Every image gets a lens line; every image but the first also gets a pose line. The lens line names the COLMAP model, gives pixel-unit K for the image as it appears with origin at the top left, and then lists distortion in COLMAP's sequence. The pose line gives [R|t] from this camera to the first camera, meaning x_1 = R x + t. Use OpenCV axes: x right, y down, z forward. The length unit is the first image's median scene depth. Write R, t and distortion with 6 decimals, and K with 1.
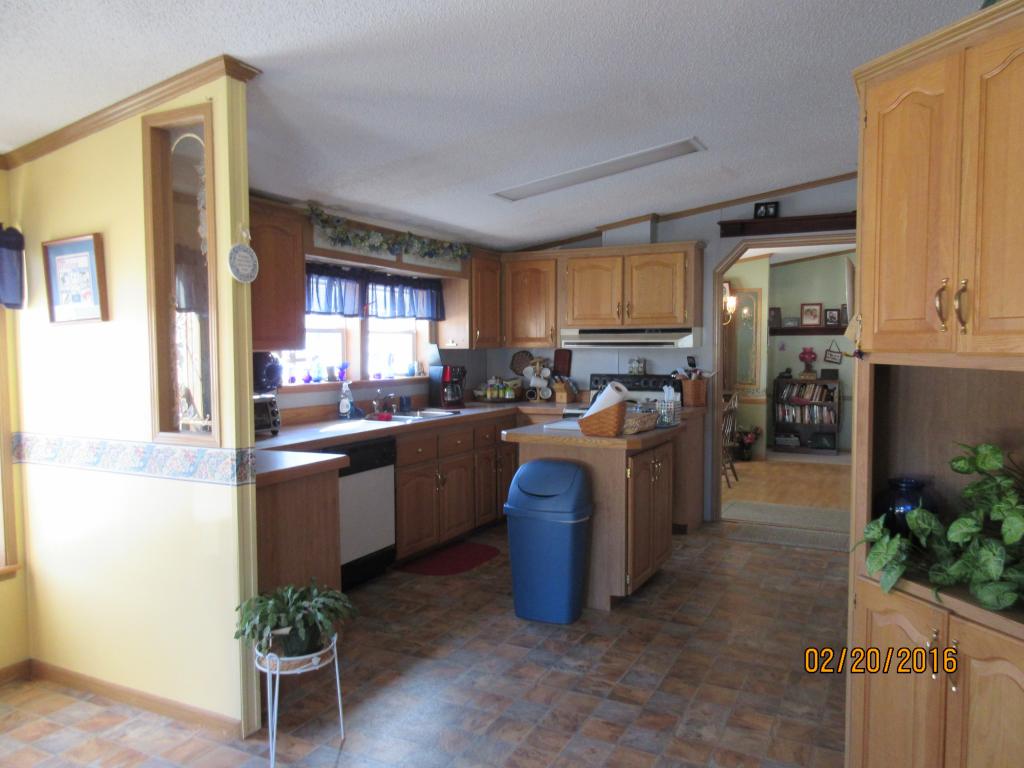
lens RADIAL K [[782.4, 0, 513.0], [0, 782.4, 383.7], [0, 0, 1]] dist [0.007386, 0.014565]
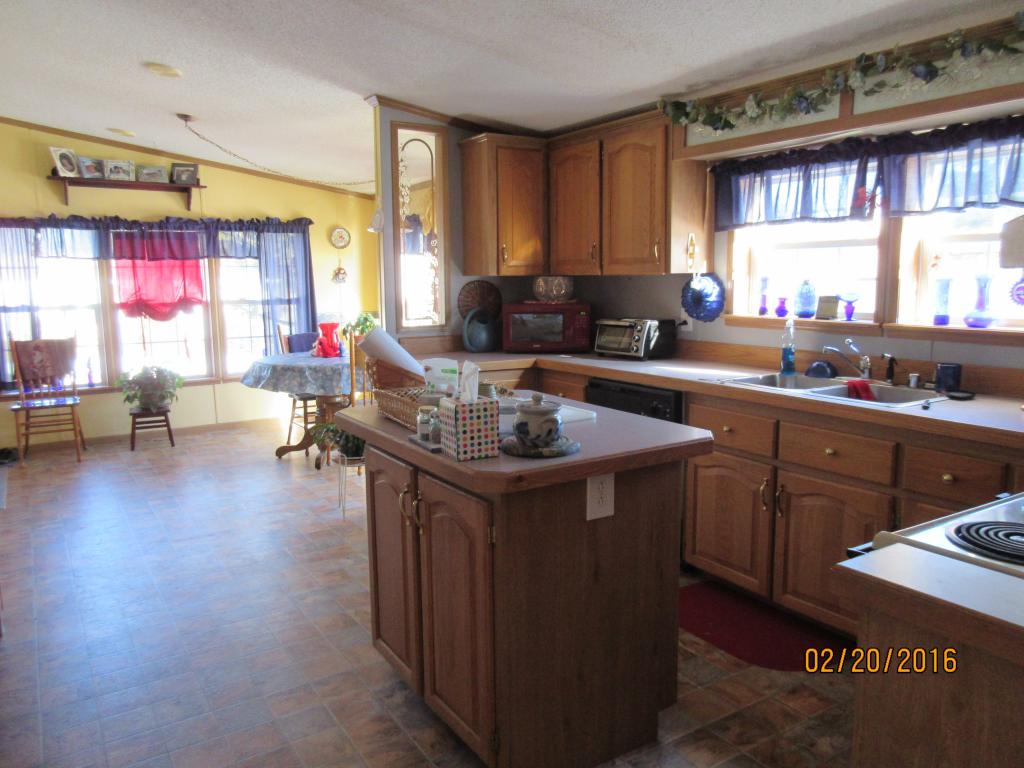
lens RADIAL K [[782.4, 0, 513.2], [0, 782.4, 386.5], [0, 0, 1]] dist [0.007386, 0.014565]
pose [[-0.472702, 0.129650, -0.871633, 0.495053], [-0.041630, 0.984728, 0.169049, -0.048858], [0.880238, 0.116196, -0.460086, 1.072454]]
